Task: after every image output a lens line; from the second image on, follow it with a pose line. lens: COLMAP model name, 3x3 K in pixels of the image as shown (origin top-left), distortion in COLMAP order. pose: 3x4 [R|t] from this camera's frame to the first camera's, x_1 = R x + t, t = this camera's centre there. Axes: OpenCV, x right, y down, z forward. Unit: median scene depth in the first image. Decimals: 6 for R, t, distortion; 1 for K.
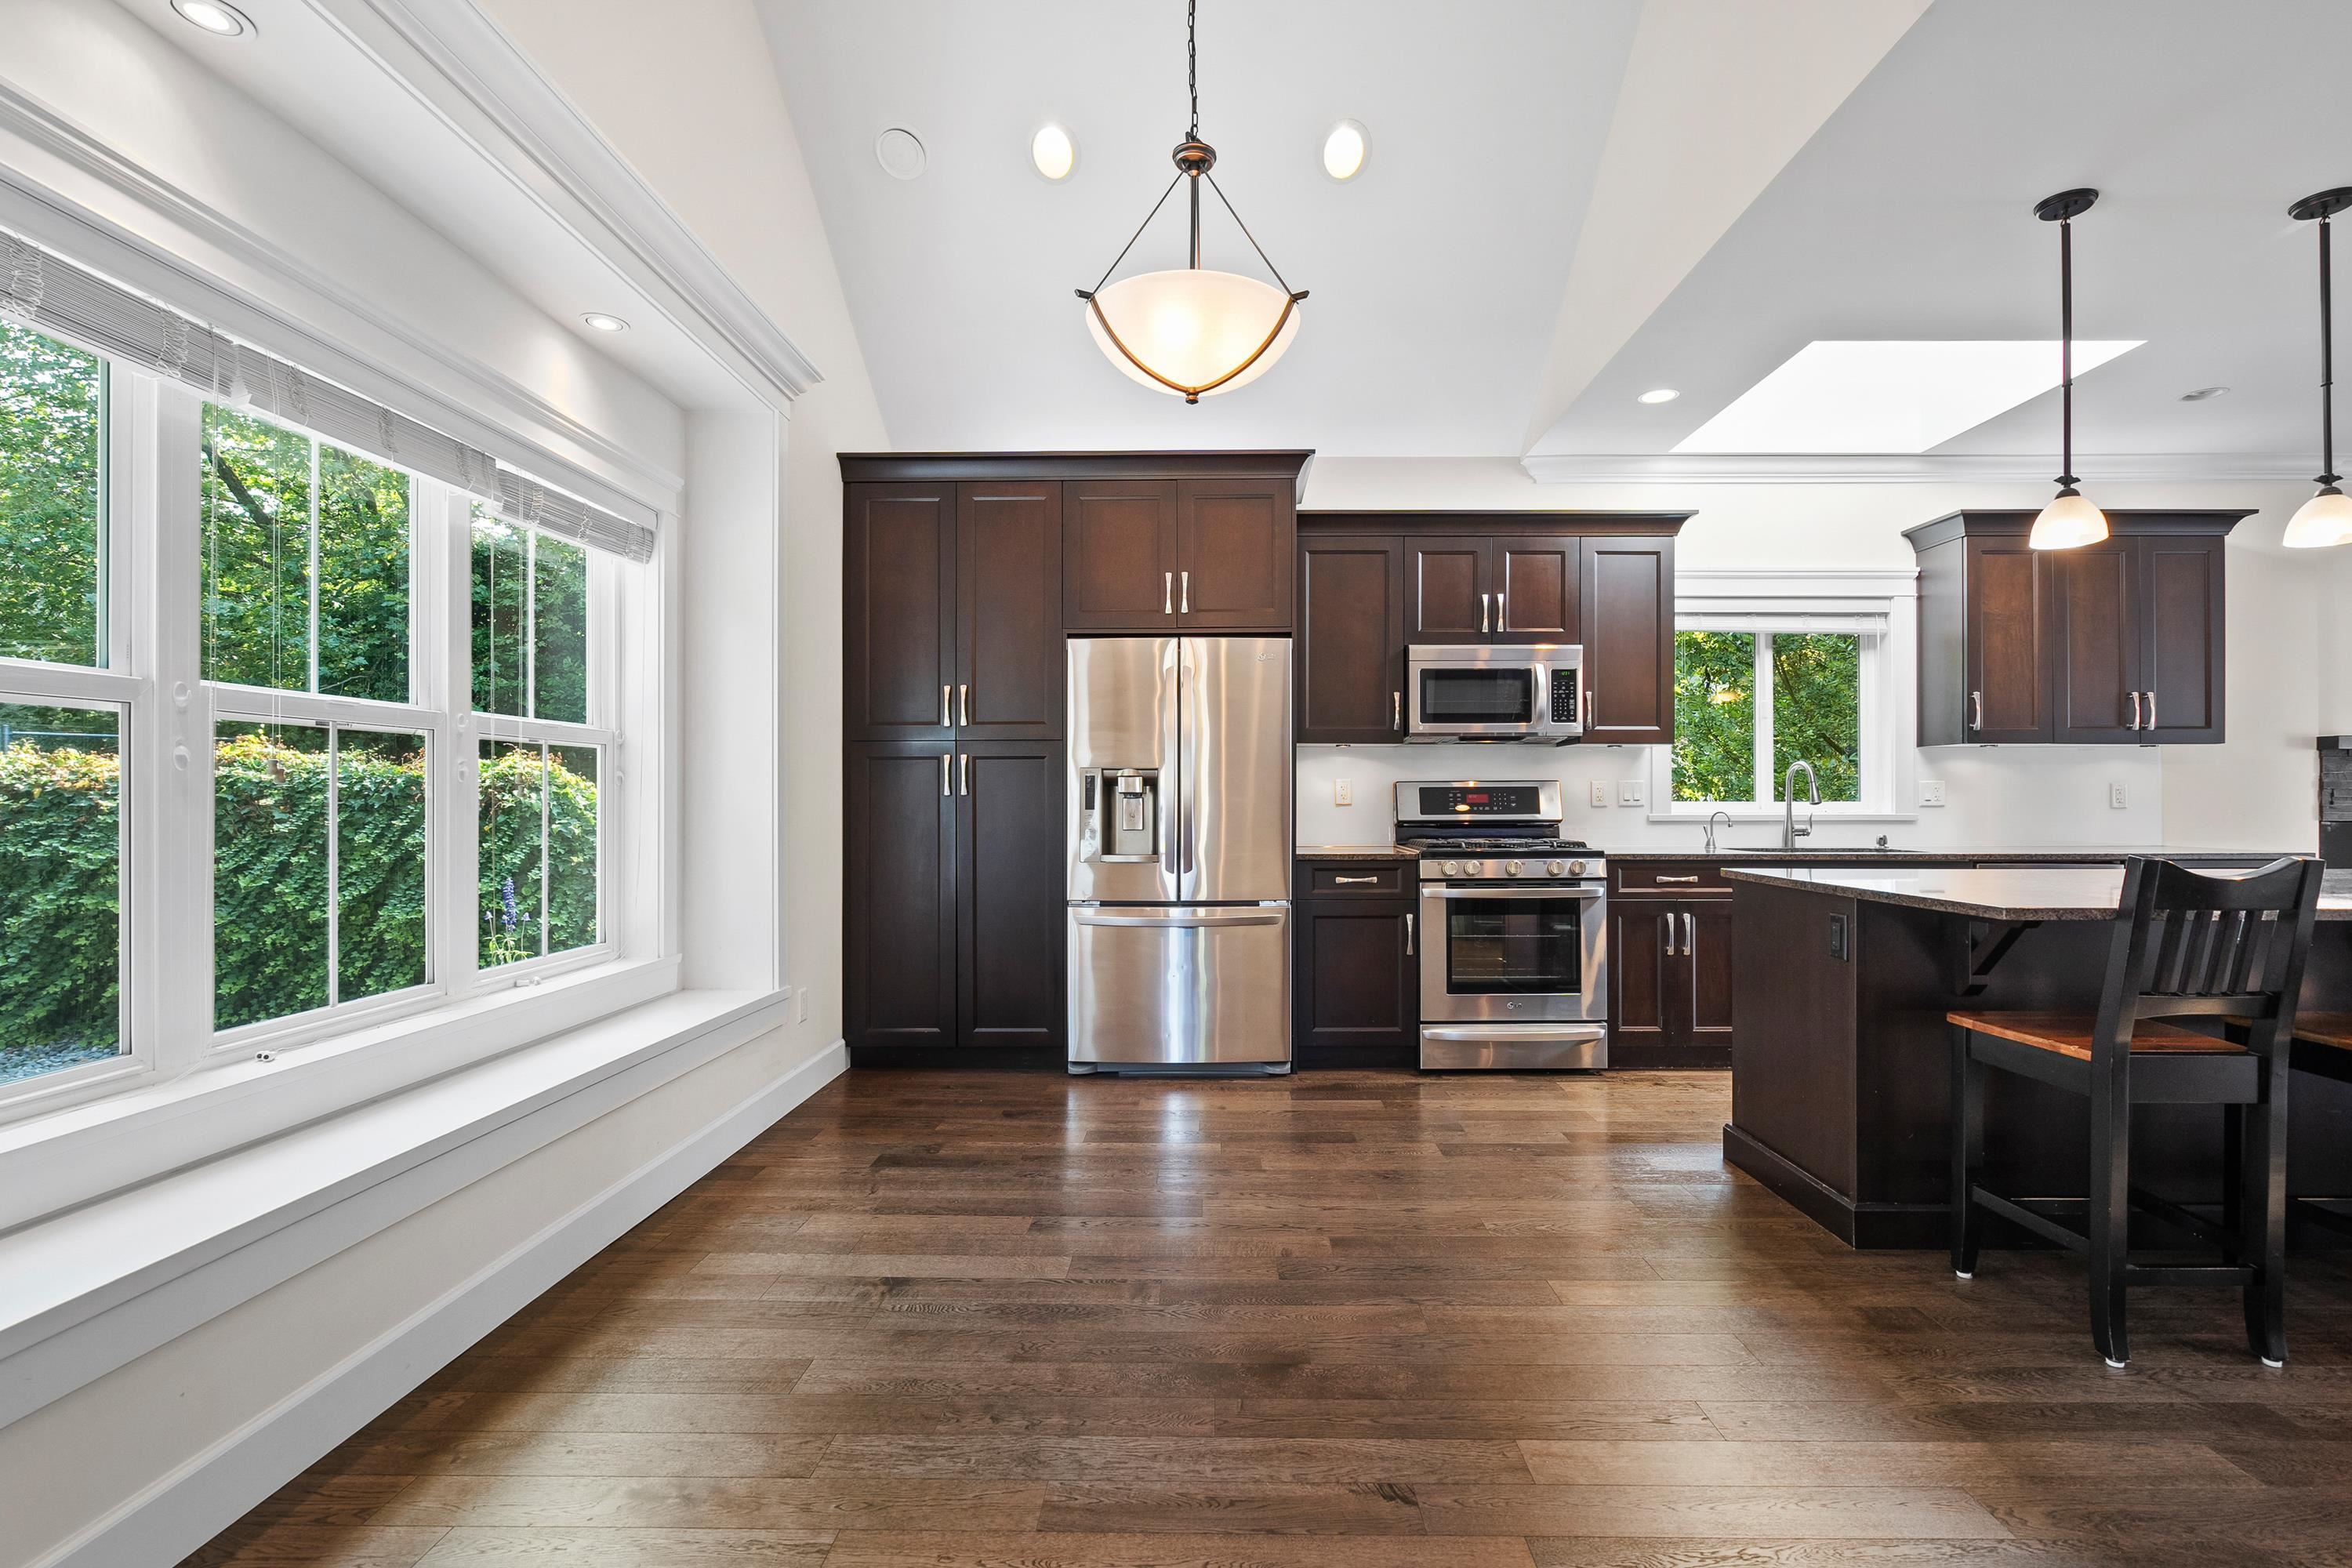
lens RADIAL K [[1066.0, 0, 1235.0], [0, 1066.0, 797.3], [0, 0, 1]] dist [-0.005866, 0.001590]
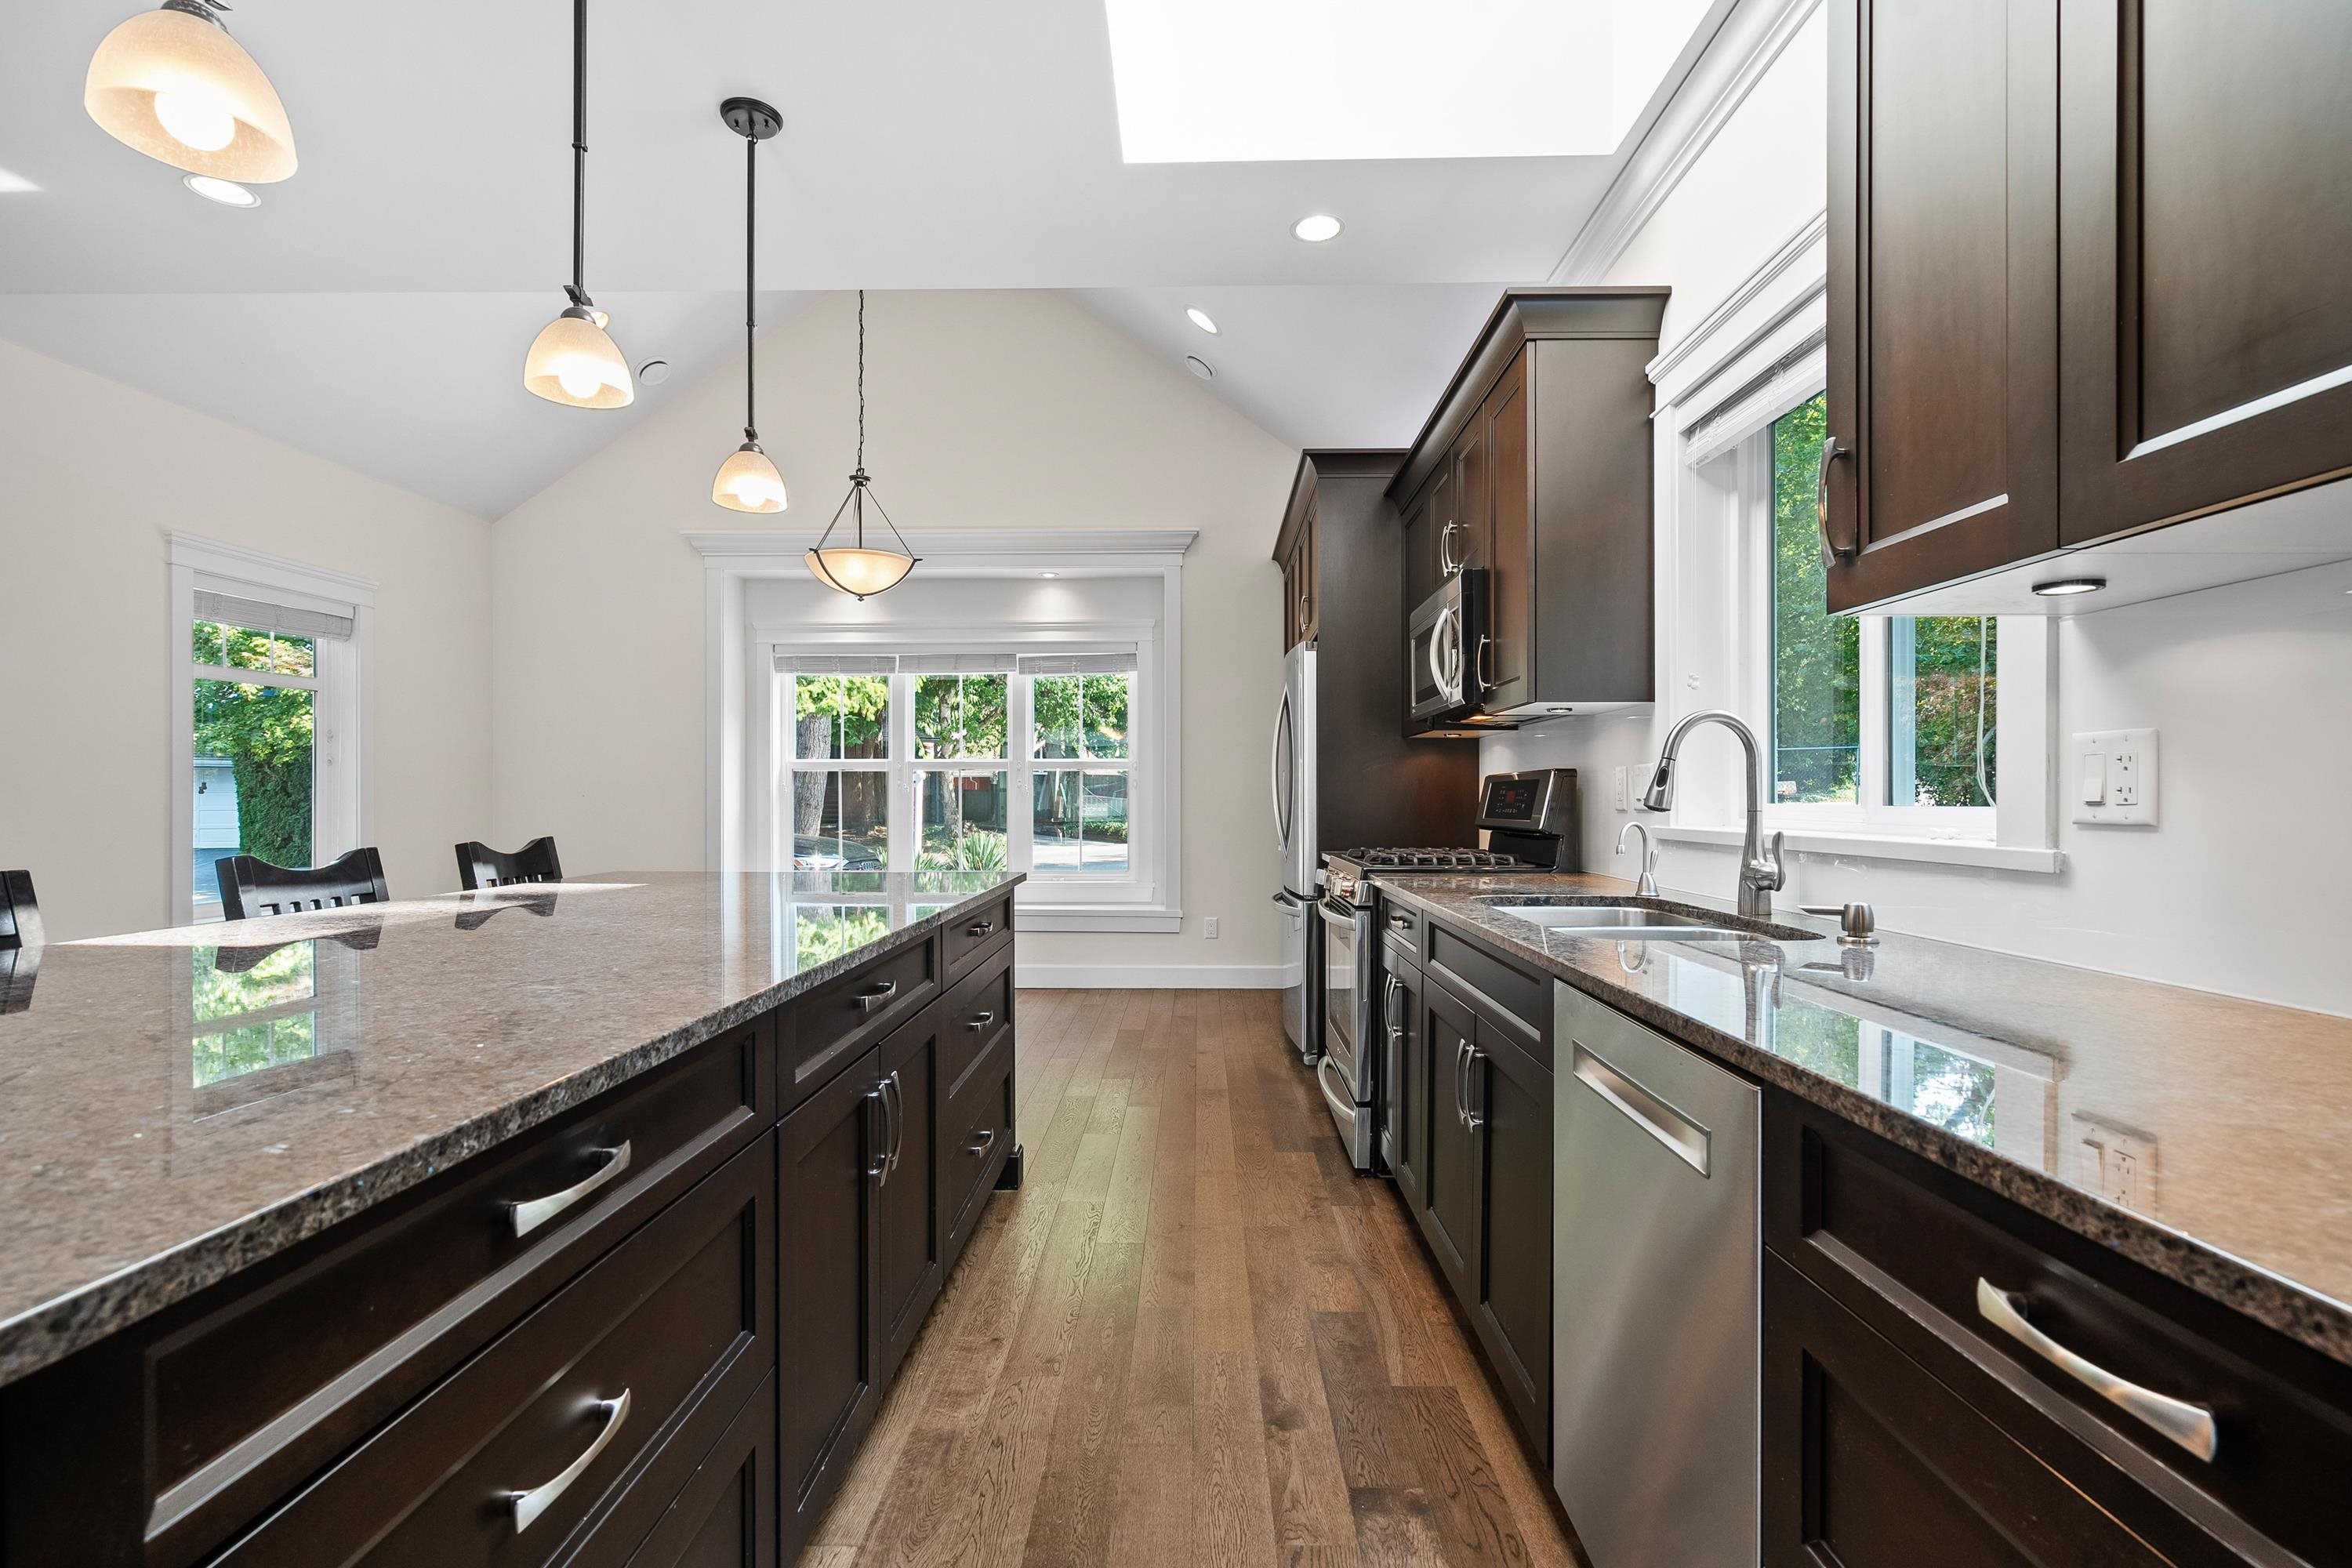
lens RADIAL K [[1066.0, 0, 1164.9], [0, 1066.0, 806.7], [0, 0, 1]] dist [-0.005866, 0.001590]
pose [[-0.021573, 0.008336, -0.999733, 1.083128], [-0.000244, 0.999965, 0.008343, 0.002101], [0.999767, 0.000424, -0.021570, 0.892856]]
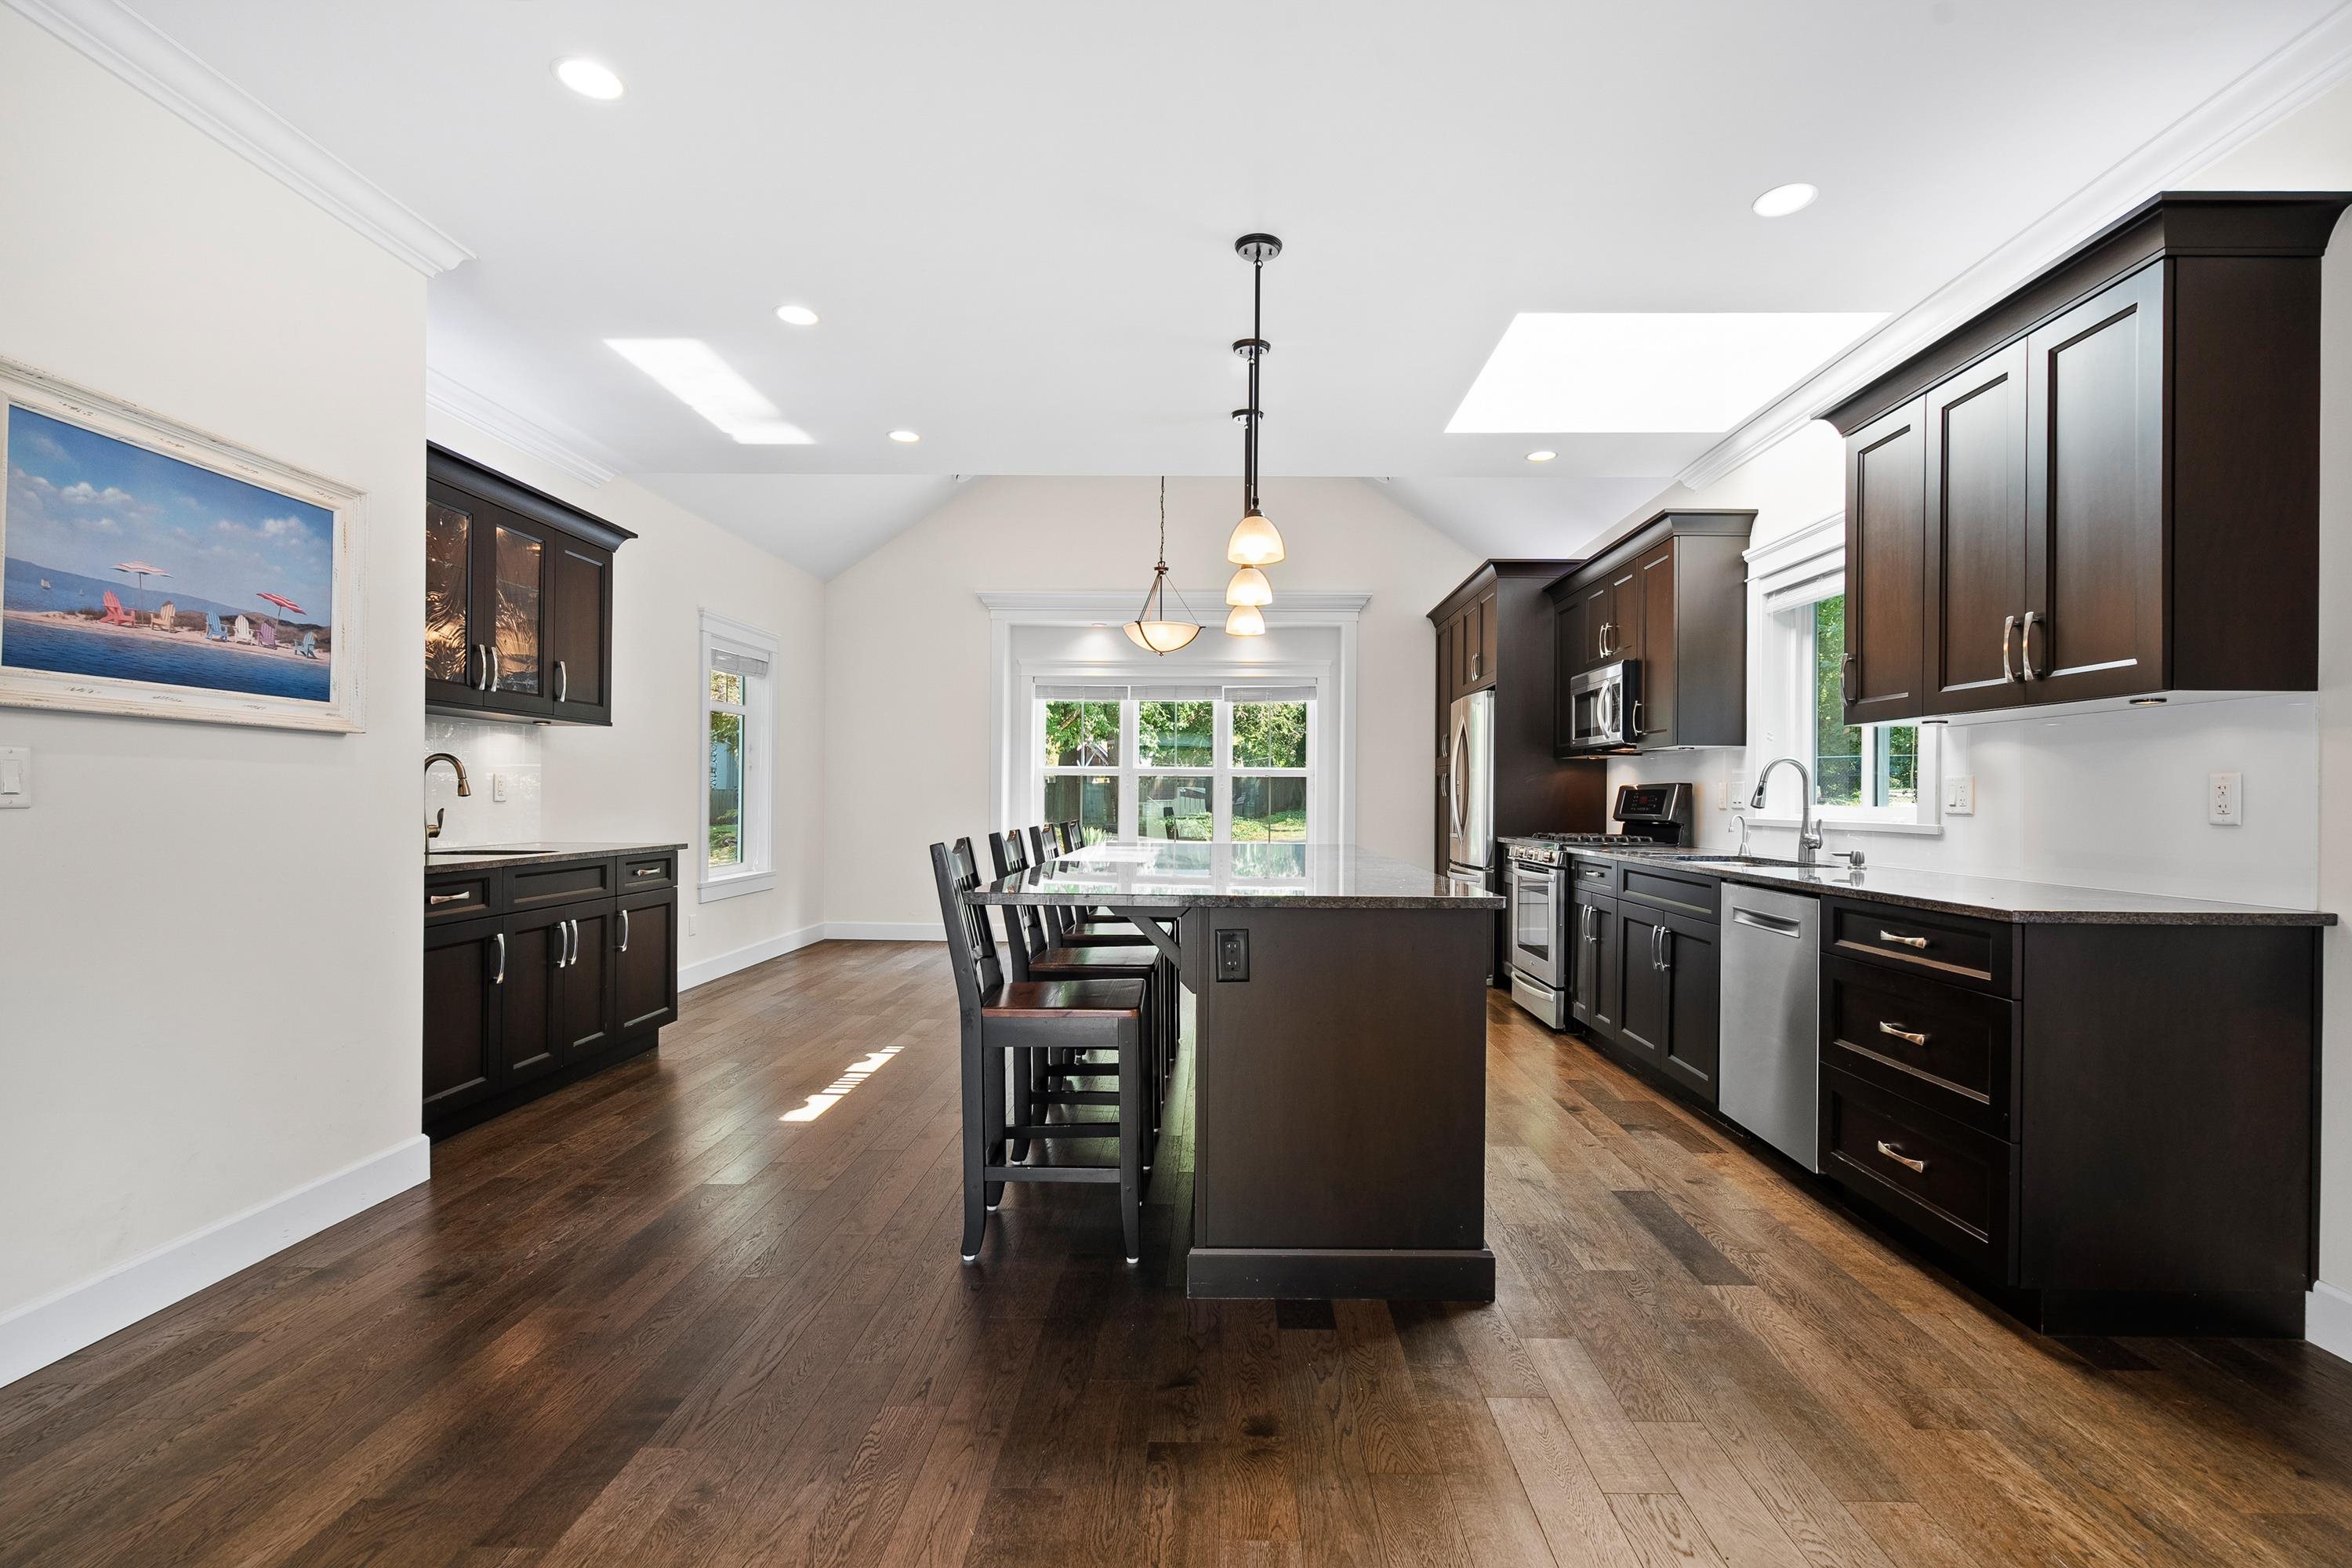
lens RADIAL K [[1066.0, 0, 1198.6], [0, 1066.0, 804.5], [0, 0, 1]] dist [-0.005866, 0.001590]
pose [[-0.013447, 0.007229, -0.999883, 1.541048], [-0.007712, 0.999943, 0.007334, 0.001493], [0.999880, 0.007810, -0.013391, 0.625489]]
